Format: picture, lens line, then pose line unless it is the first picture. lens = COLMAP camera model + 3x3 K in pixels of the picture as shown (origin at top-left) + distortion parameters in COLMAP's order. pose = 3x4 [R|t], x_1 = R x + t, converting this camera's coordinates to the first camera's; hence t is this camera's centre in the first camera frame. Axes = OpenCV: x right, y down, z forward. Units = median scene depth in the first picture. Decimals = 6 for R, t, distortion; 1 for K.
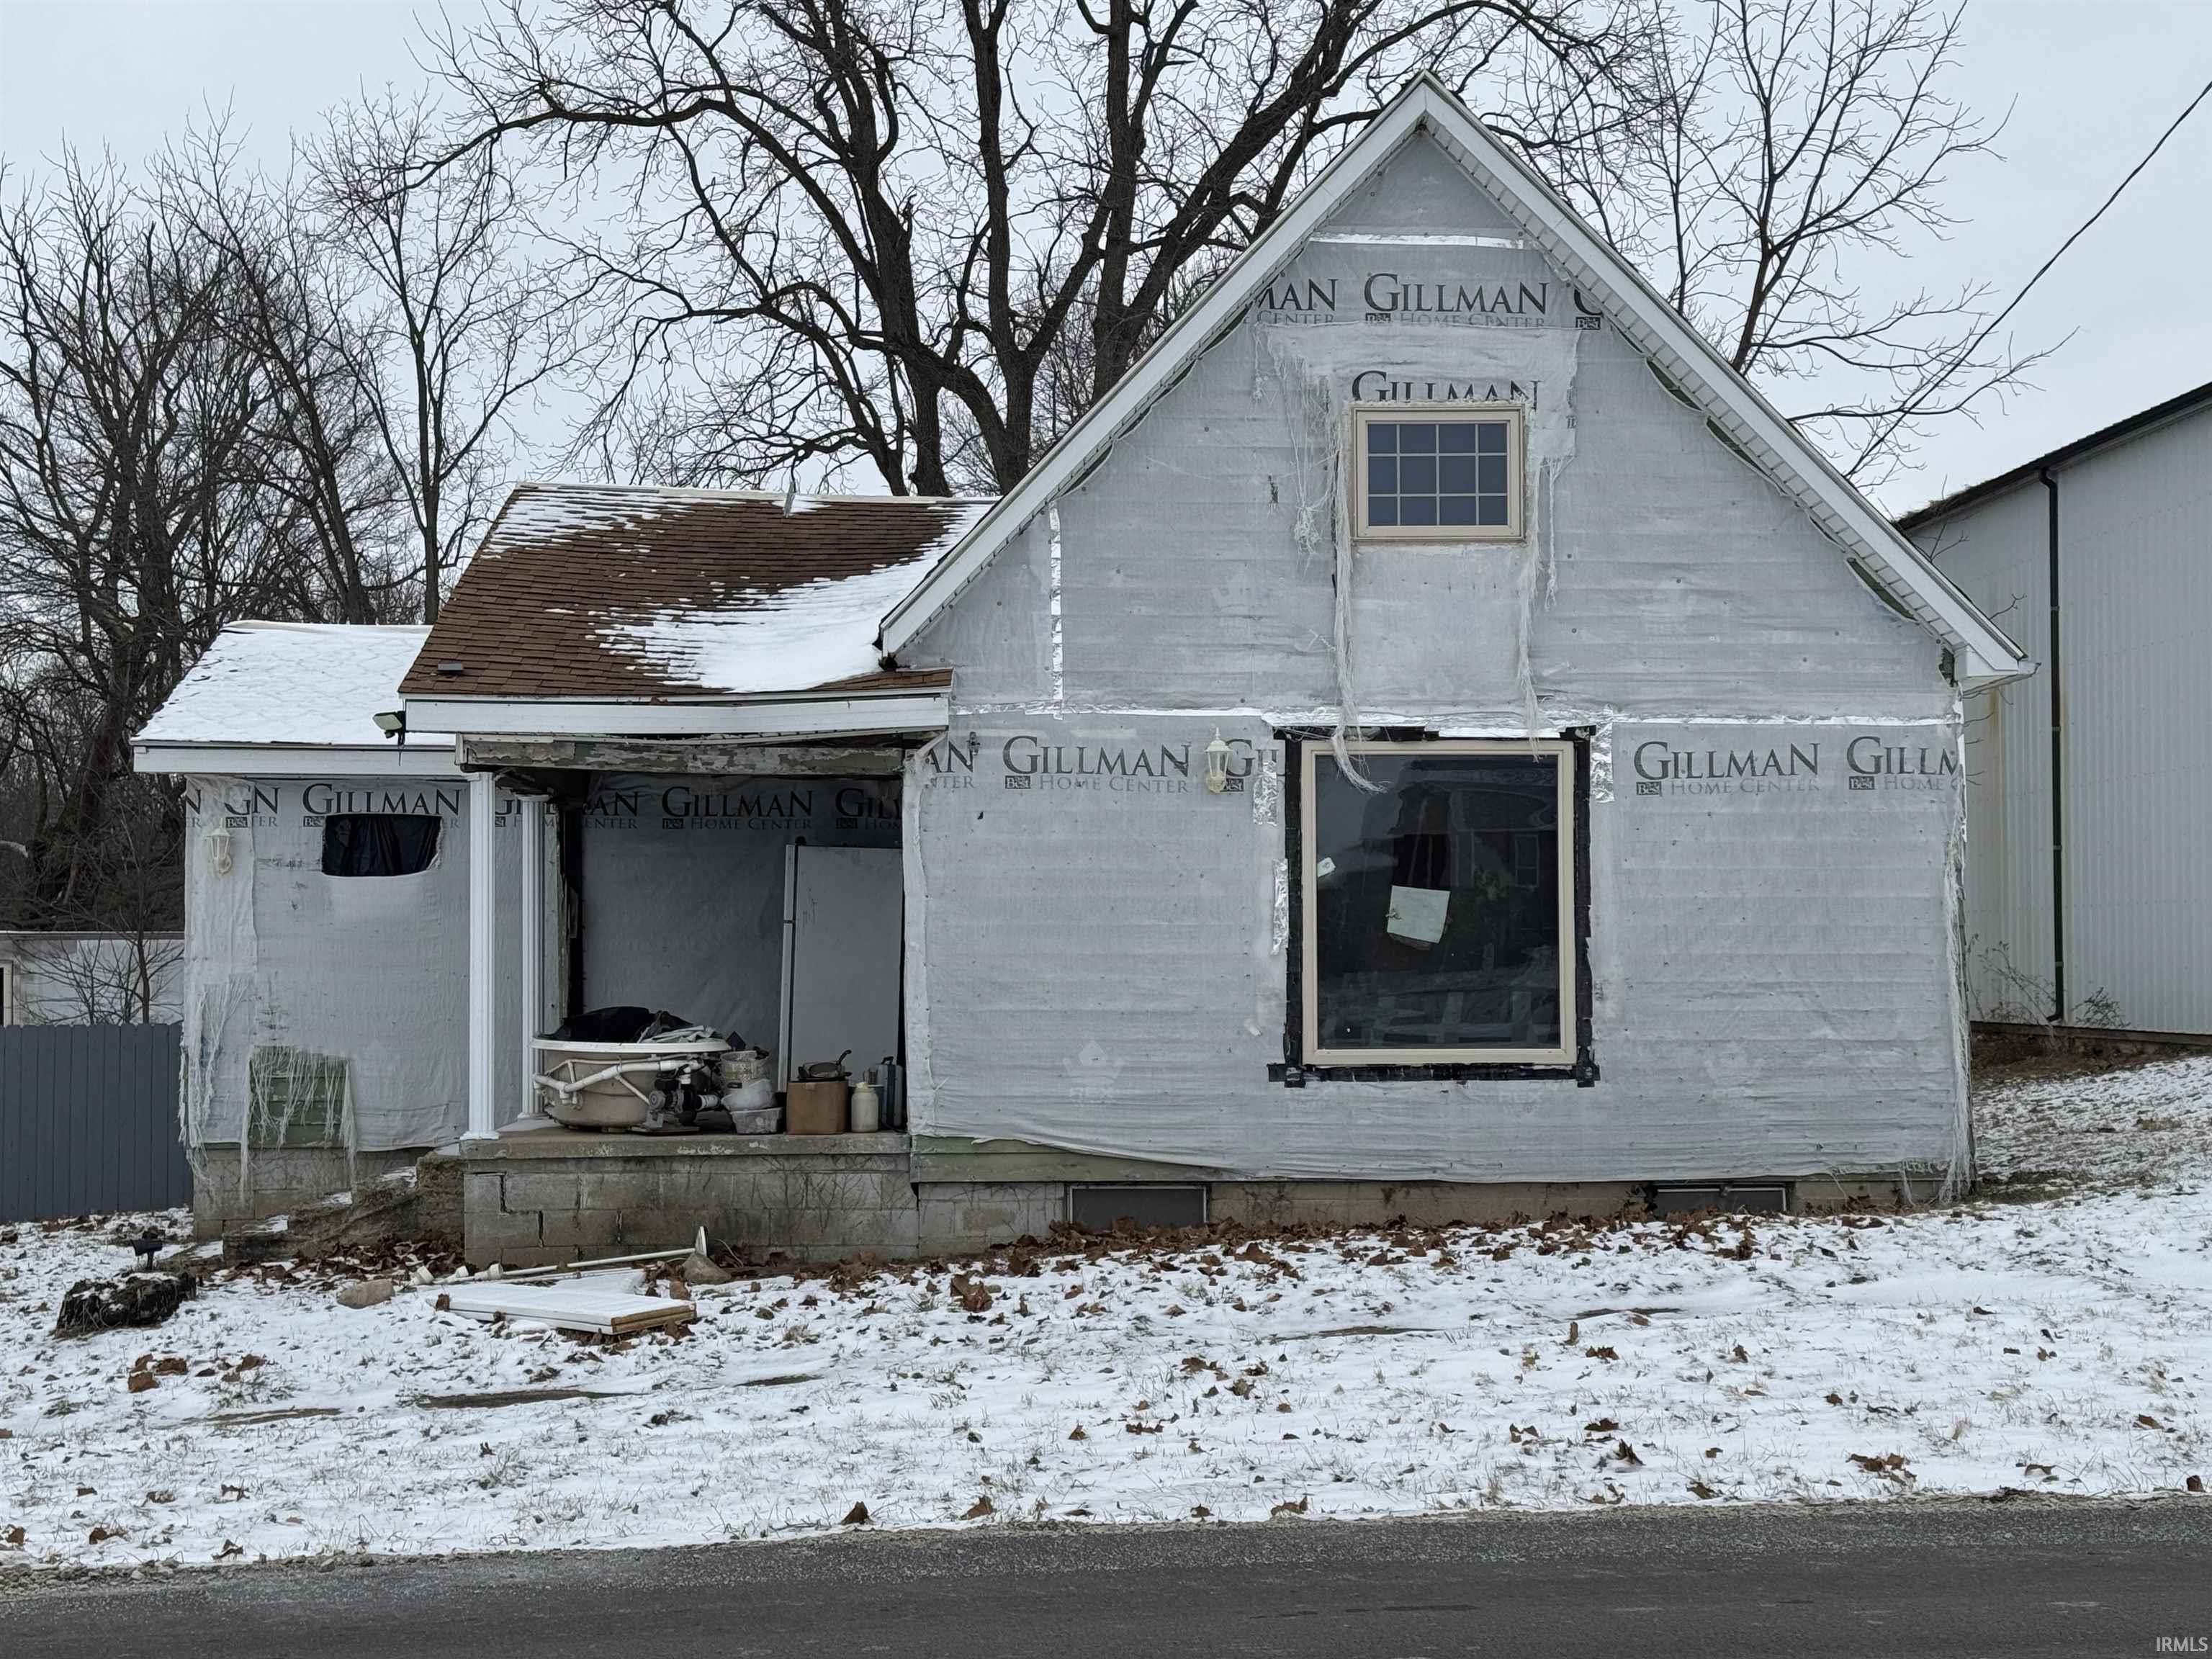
lens RADIAL K [[3244.0, 0, 1105.5], [0, 3244.0, 830.6], [0, 0, 1]] dist [0.097816, 0.000000]
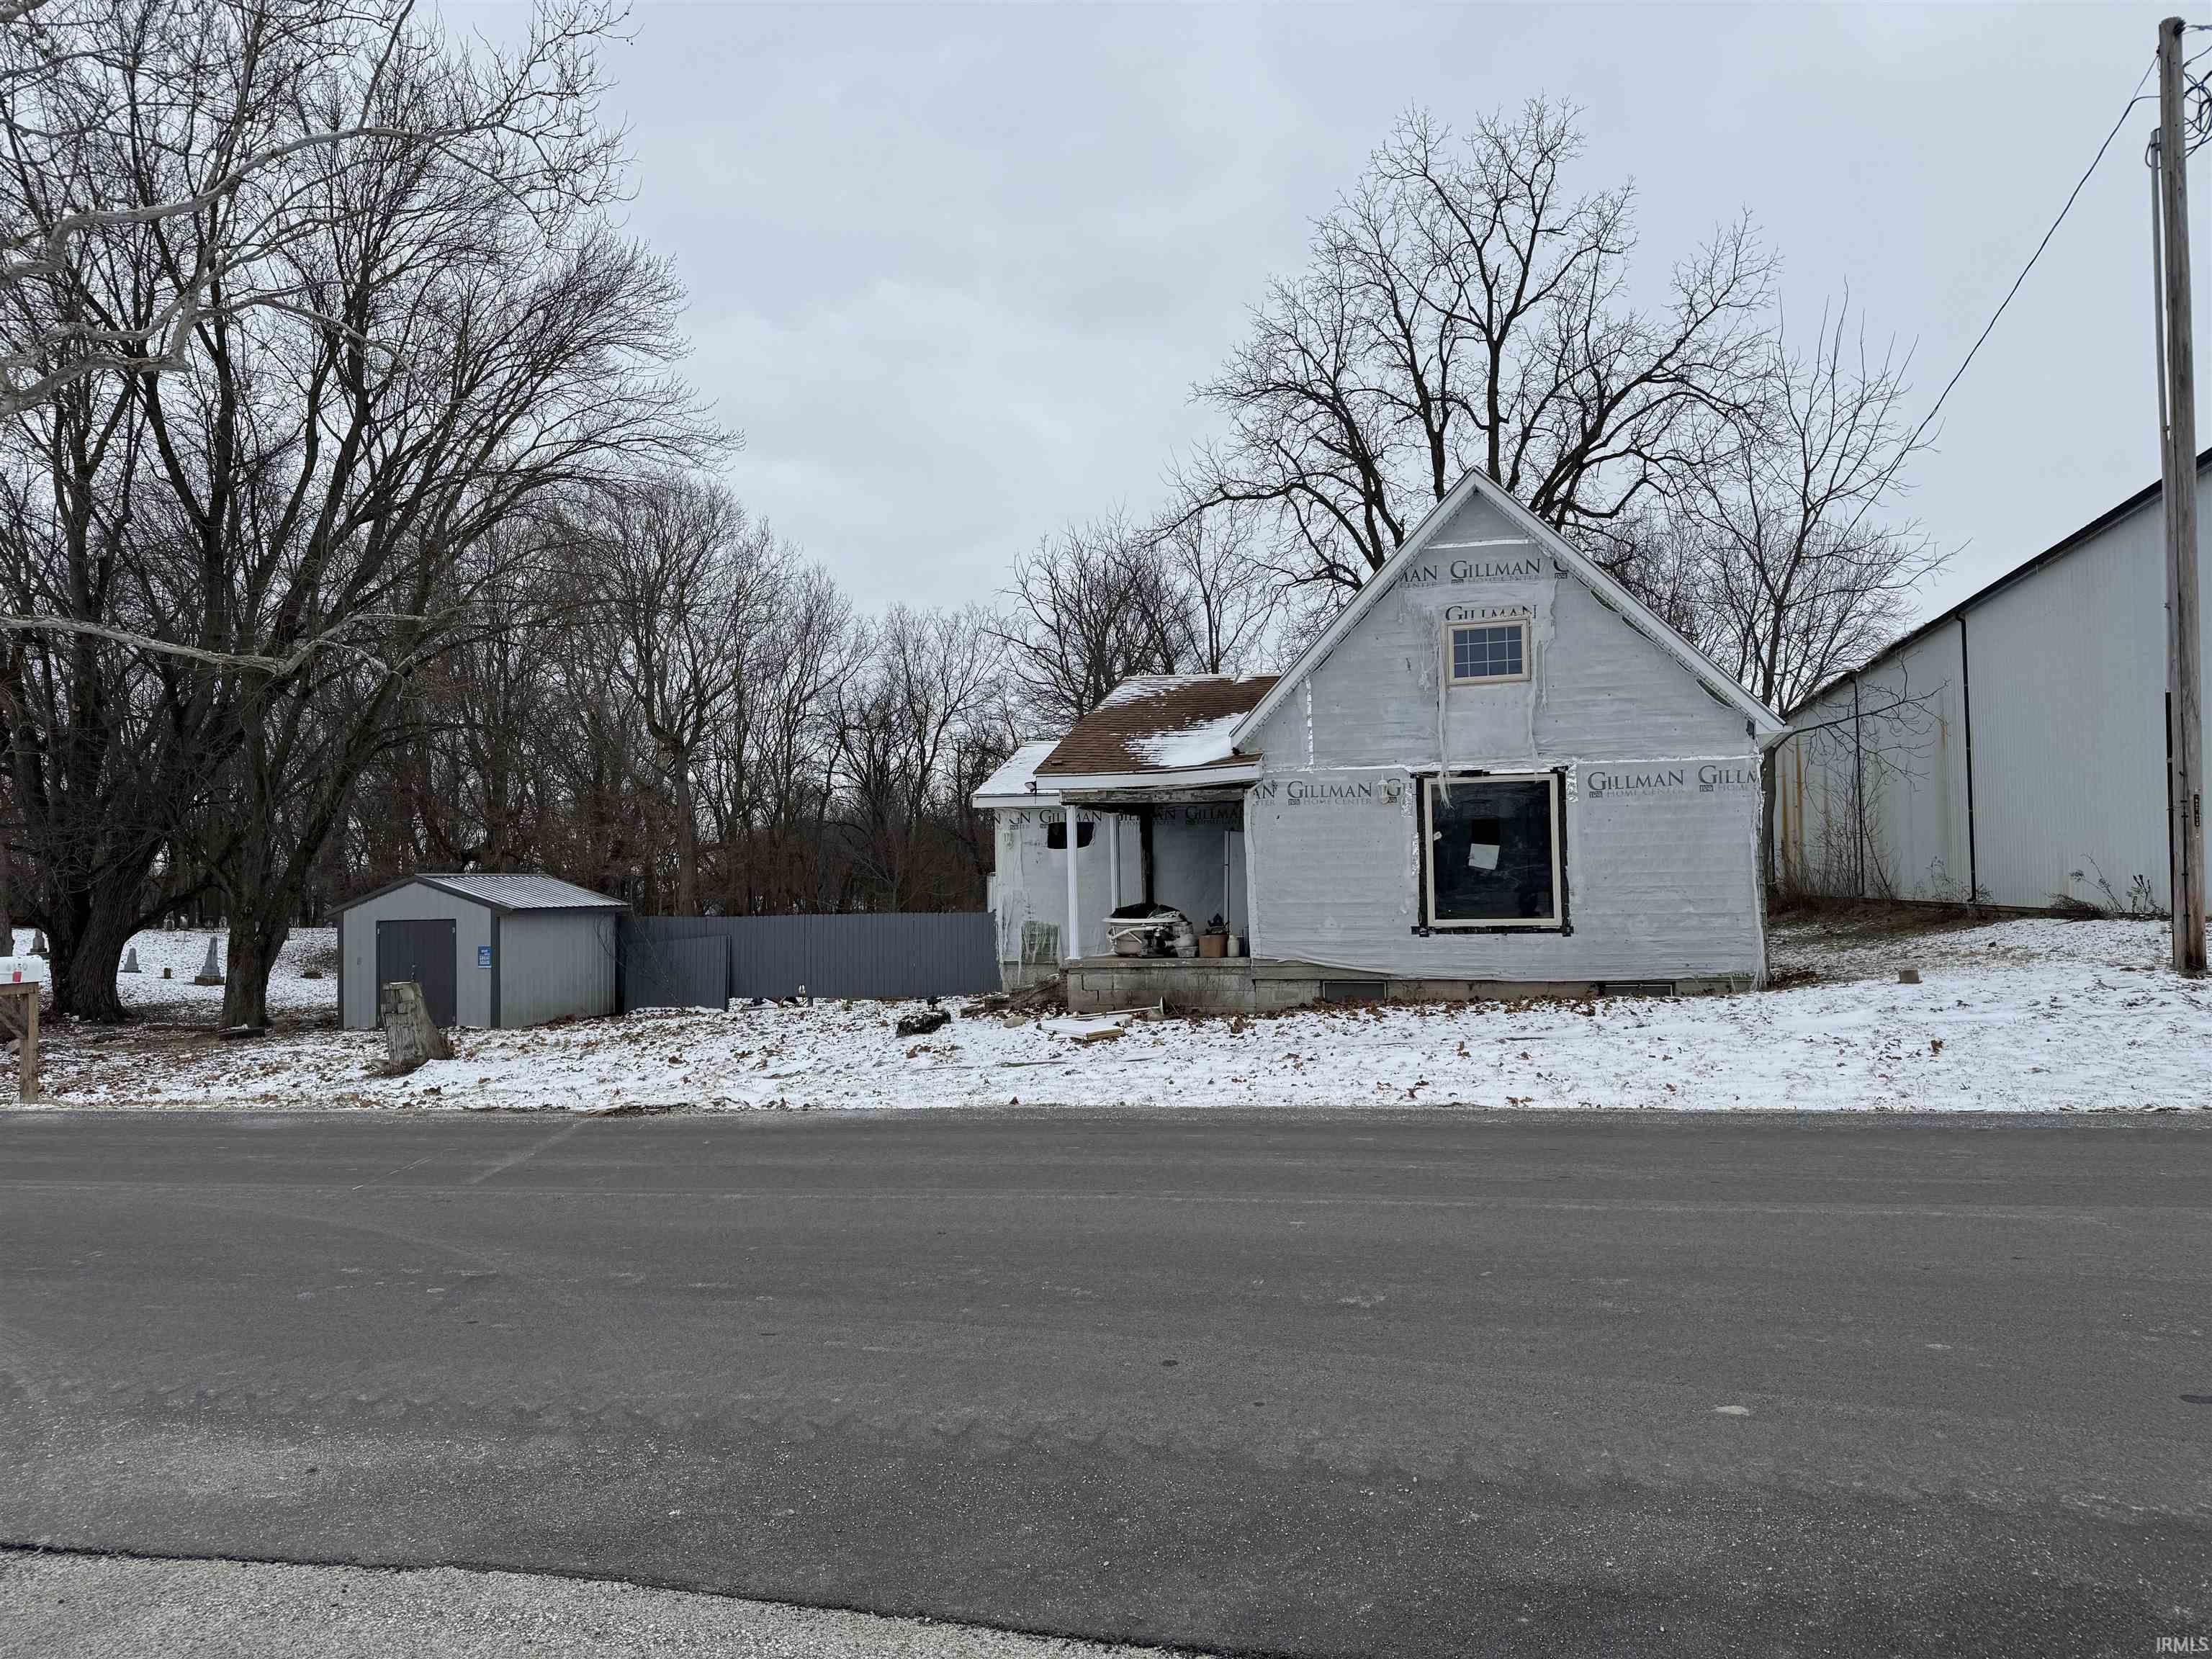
lens RADIAL K [[1572.8, 0, 1102.4], [0, 1572.8, 837.5], [0, 0, 1]] dist [0.066953, -0.068651]
pose [[0.942601, -0.025052, -0.332980, 0.207232], [0.029486, 0.999531, 0.008269, -0.003087], [0.332617, -0.017612, 0.942898, -0.071961]]
